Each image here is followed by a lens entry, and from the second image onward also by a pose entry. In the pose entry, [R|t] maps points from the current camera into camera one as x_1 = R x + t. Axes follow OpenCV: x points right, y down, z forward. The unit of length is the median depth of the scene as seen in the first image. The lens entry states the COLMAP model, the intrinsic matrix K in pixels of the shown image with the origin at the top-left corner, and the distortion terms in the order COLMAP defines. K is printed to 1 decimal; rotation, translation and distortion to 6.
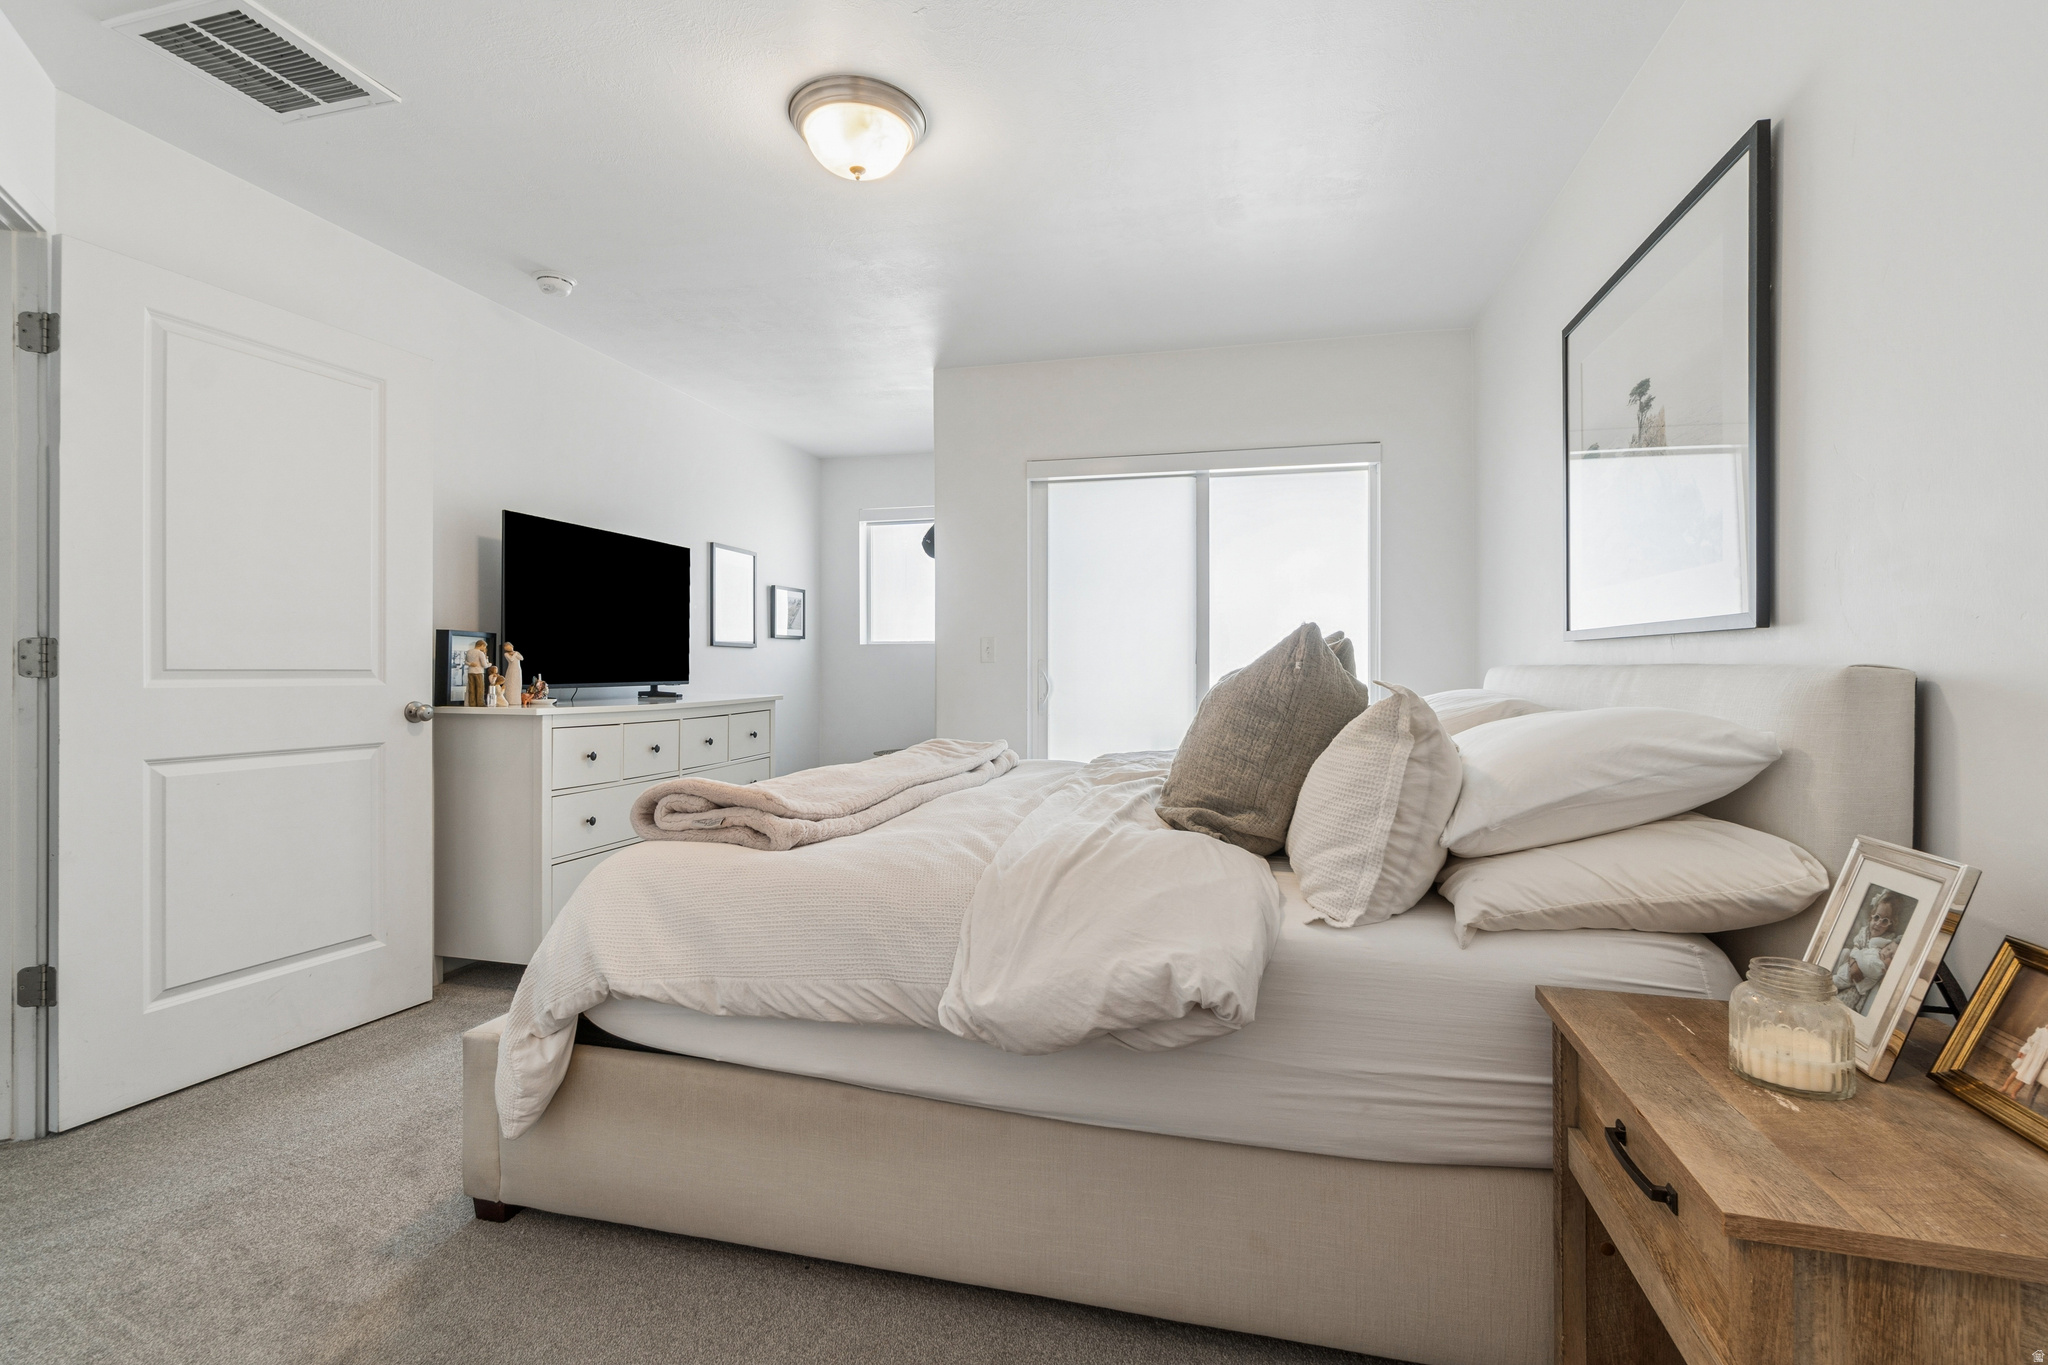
lens RADIAL K [[875.6, 0, 1011.0], [0, 875.6, 659.7], [0, 0, 1]] dist [-0.001116, -0.000055]
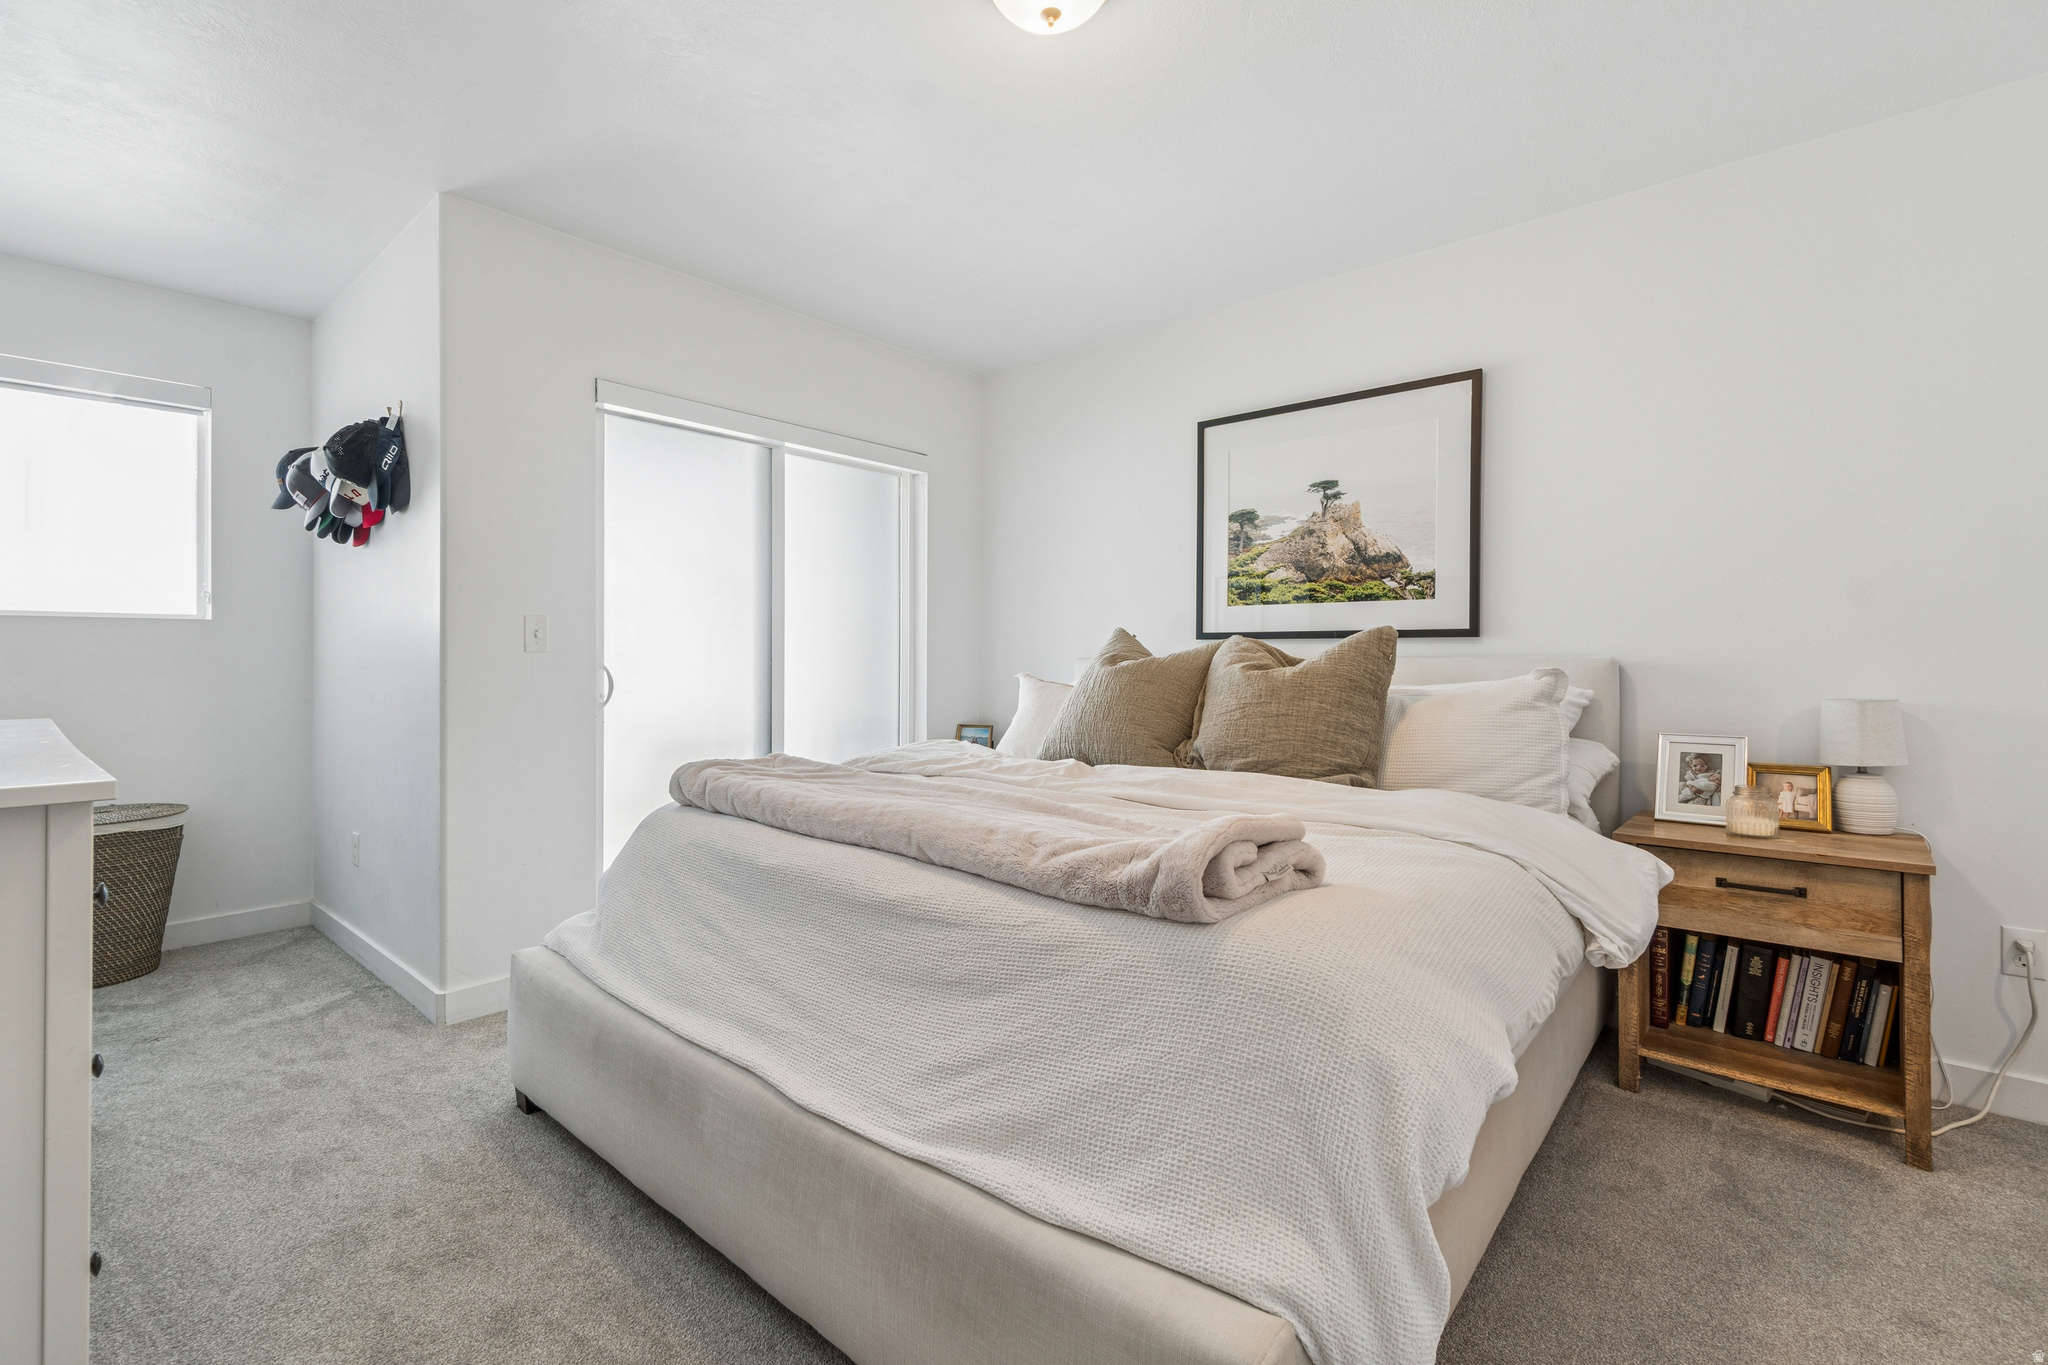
lens RADIAL K [[875.6, 0, 1011.0], [0, 875.6, 659.7], [0, 0, 1]] dist [-0.001116, -0.000055]
pose [[0.472936, 0.002719, 0.881092, -1.066289], [-0.003953, 0.999992, -0.000965, 0.013607], [-0.881088, -0.003026, 0.472943, 0.839932]]
